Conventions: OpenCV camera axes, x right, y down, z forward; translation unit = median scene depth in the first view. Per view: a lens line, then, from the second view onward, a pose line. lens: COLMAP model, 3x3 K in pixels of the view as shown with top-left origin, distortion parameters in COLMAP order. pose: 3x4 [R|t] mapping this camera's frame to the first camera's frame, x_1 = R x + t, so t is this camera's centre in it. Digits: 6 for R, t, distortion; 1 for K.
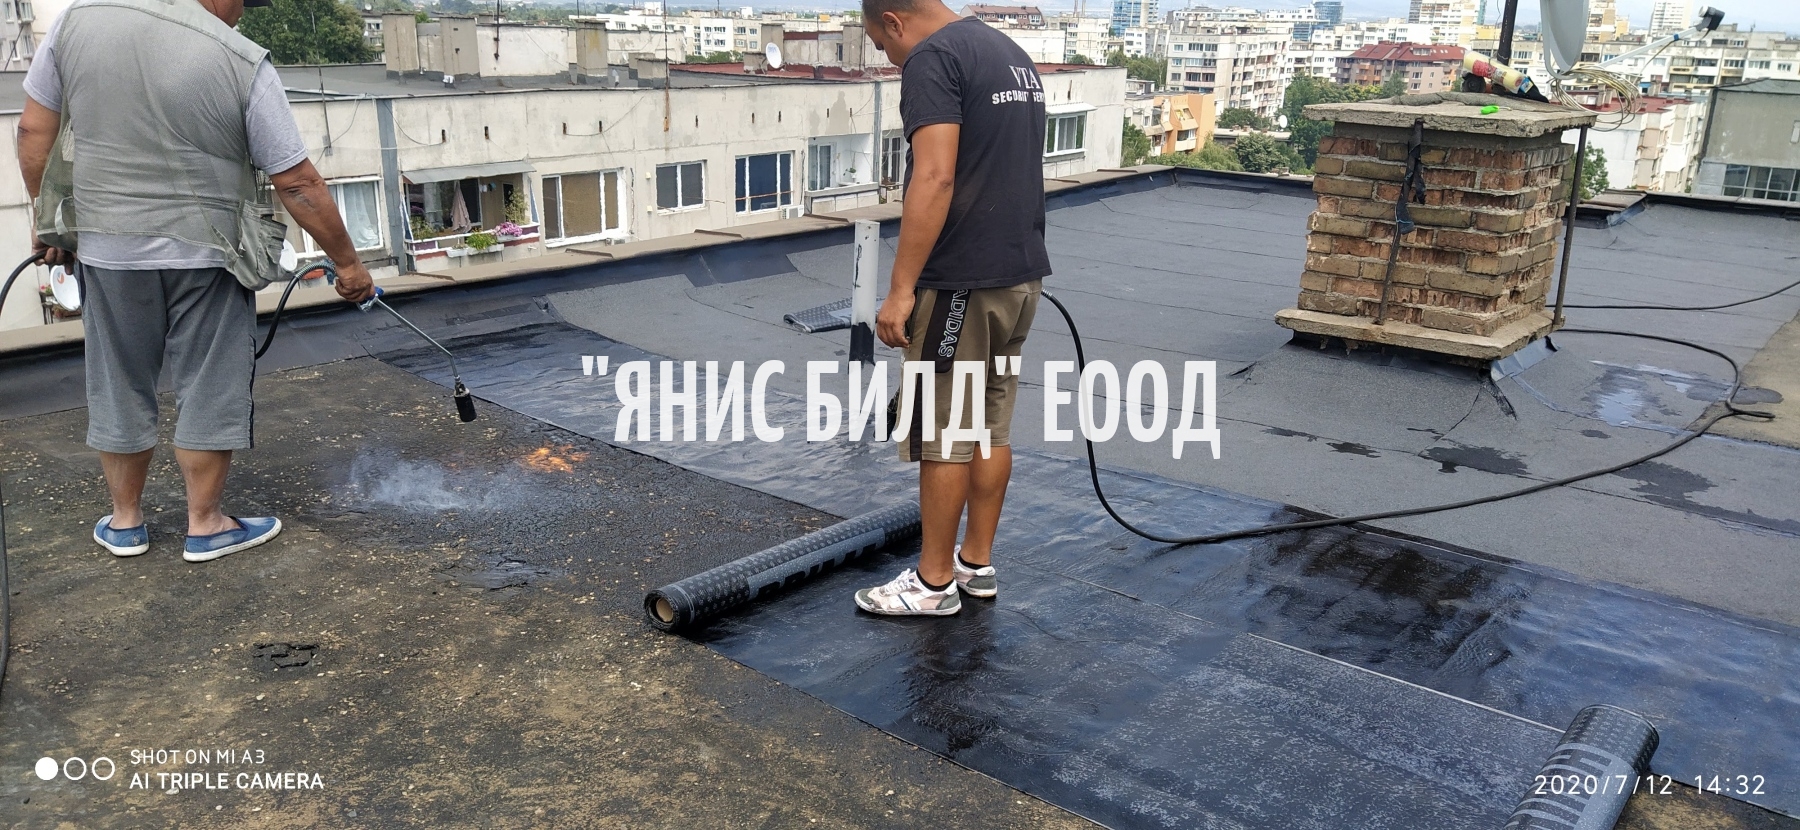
lens RADIAL K [[1420.4, 0, 868.8], [0, 1420.4, 351.9], [0, 0, 1]] dist [0.106101, -0.121667]
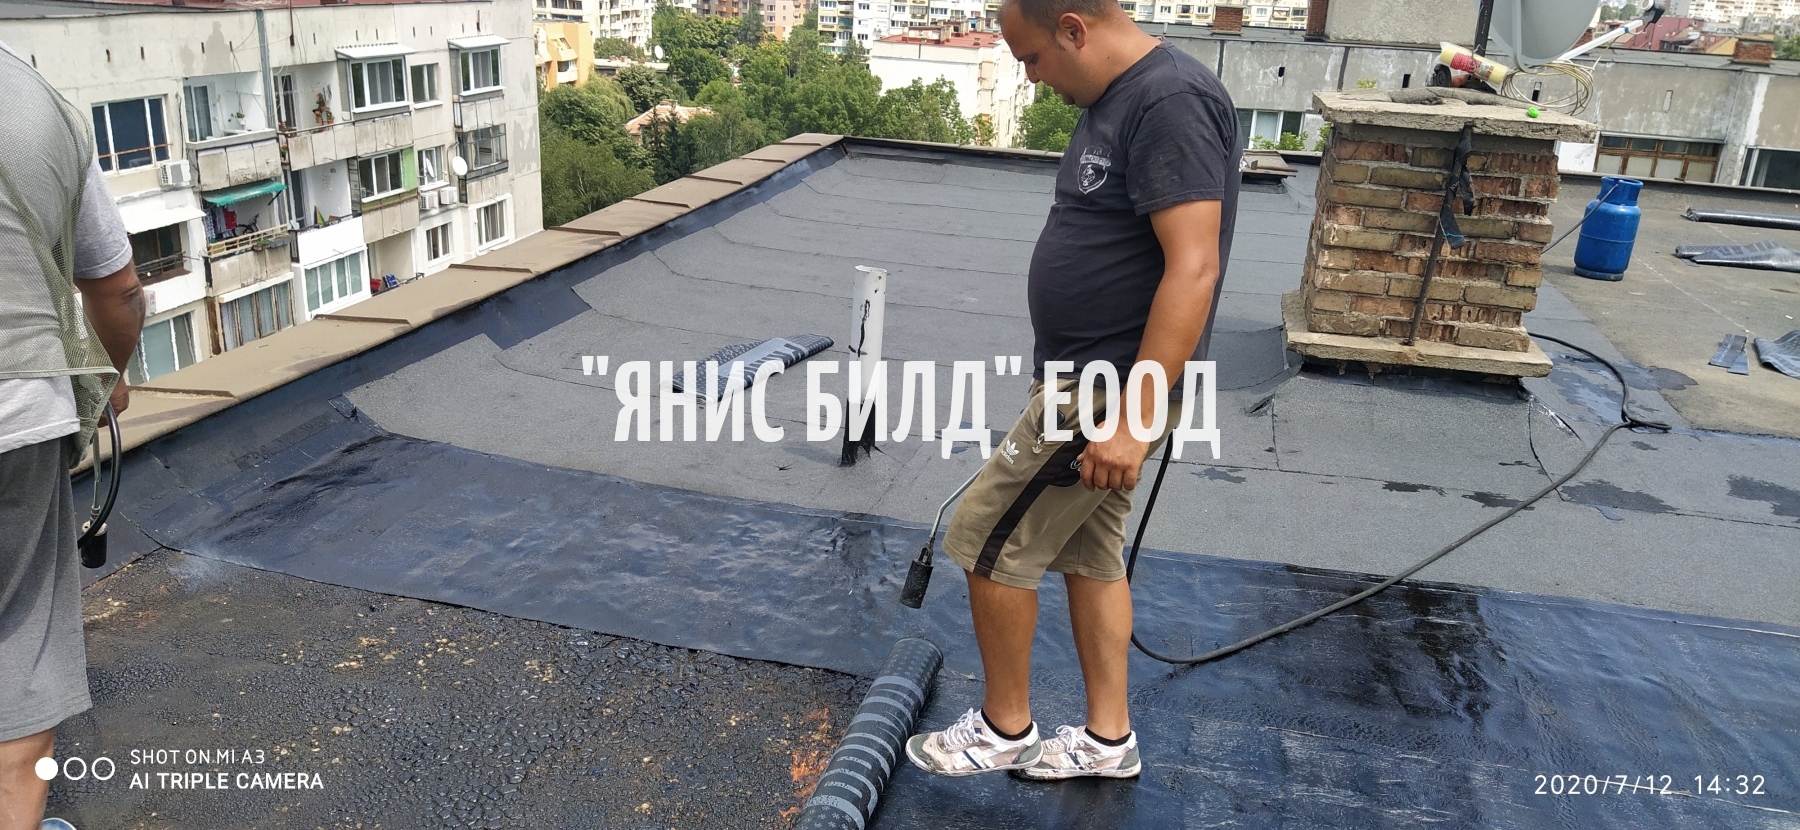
lens RADIAL K [[1420.4, 0, 893.5], [0, 1420.4, 373.3], [0, 0, 1]] dist [0.106101, -0.121667]
pose [[0.892447, -0.102933, 0.439252, -0.338732], [0.074421, 0.993875, 0.081698, -0.099451], [-0.444971, -0.040222, 0.894641, 0.321319]]
